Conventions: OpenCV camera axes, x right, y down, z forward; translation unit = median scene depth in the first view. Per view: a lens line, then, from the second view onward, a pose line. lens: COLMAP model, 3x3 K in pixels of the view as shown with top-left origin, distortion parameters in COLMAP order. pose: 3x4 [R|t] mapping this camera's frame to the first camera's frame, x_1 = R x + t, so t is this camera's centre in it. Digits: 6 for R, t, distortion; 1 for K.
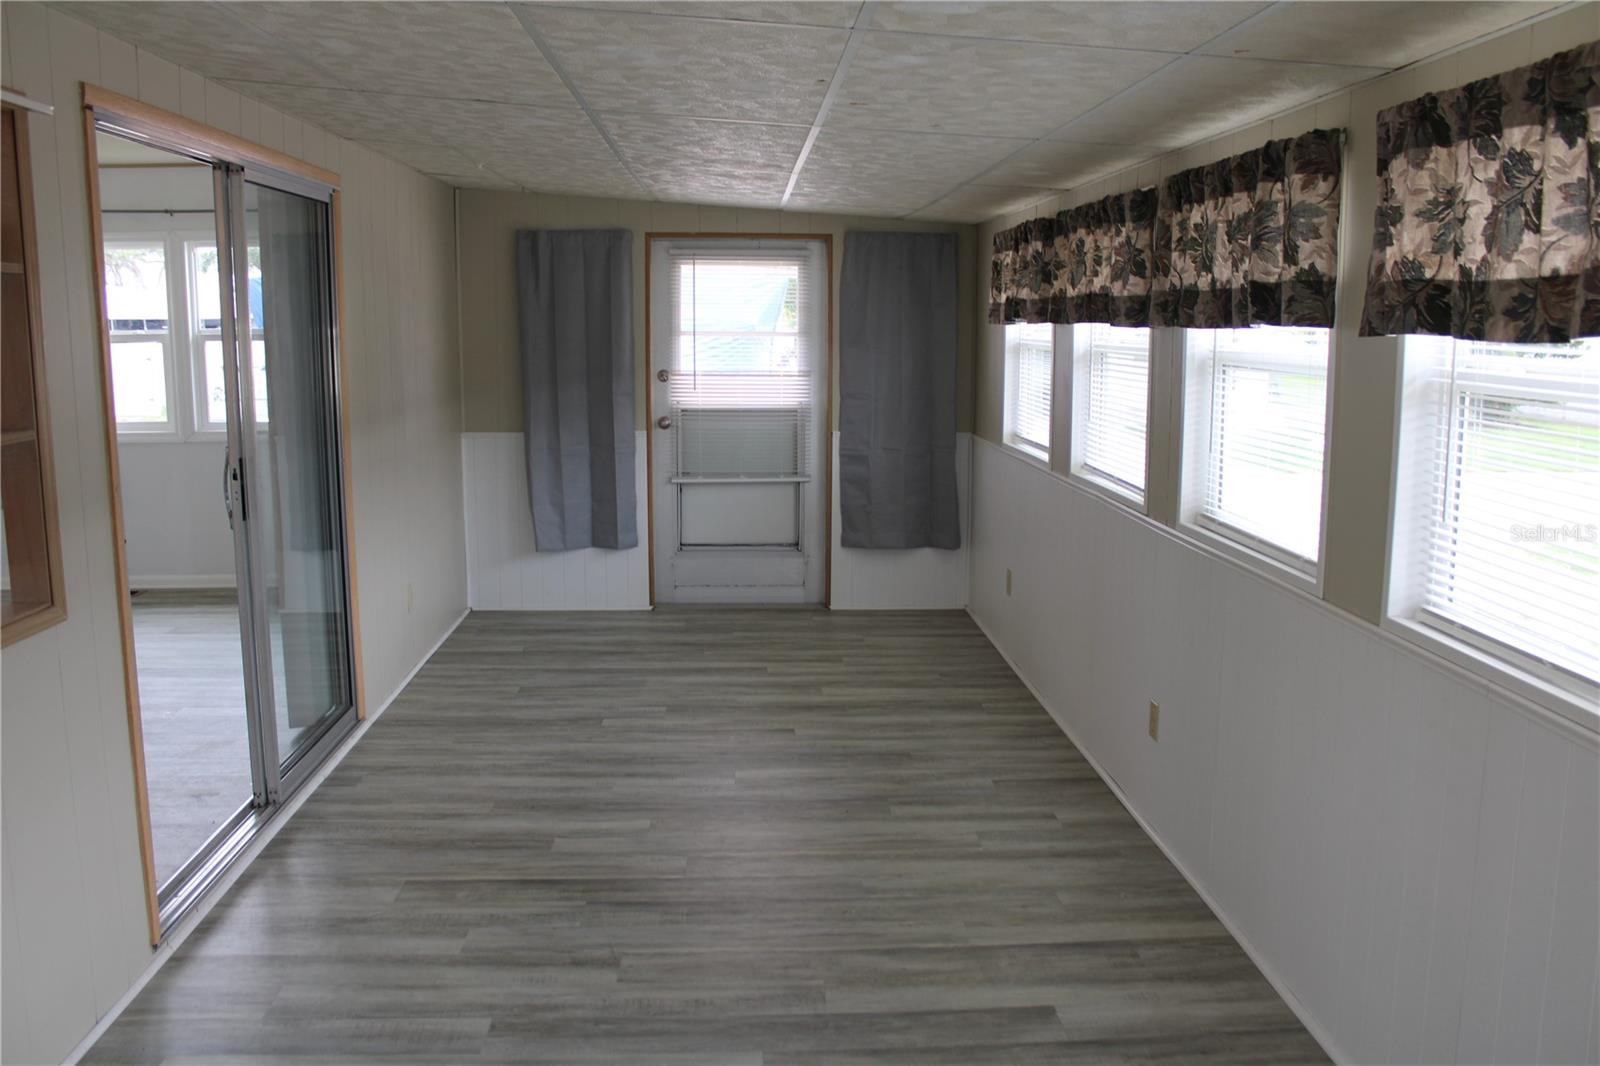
lens RADIAL K [[1406.8, 0, 797.6], [0, 1406.8, 530.2], [0, 0, 1]] dist [0.007705, 0.002653]
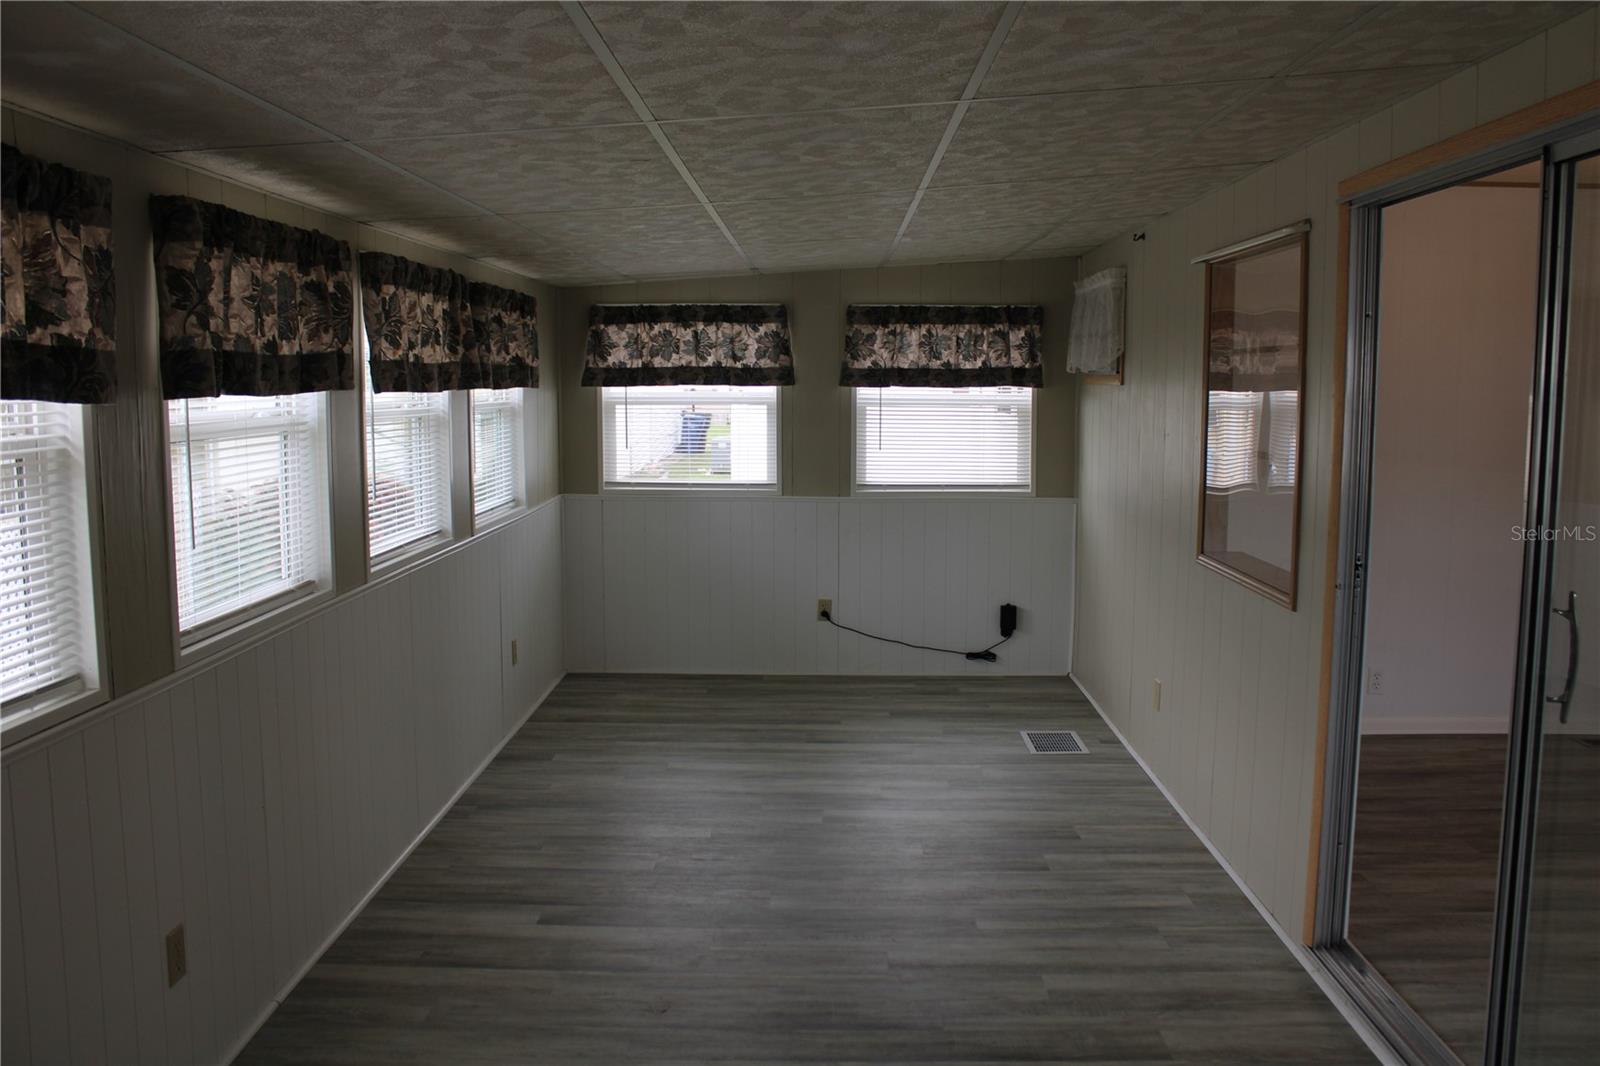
lens RADIAL K [[1406.8, 0, 802.5], [0, 1406.8, 532.0], [0, 0, 1]] dist [0.007705, 0.002653]
pose [[-0.997777, -0.001417, 0.066629, -0.128928], [0.016077, 0.965132, 0.261271, -0.299901], [-0.064676, 0.261762, -0.962963, 1.928332]]
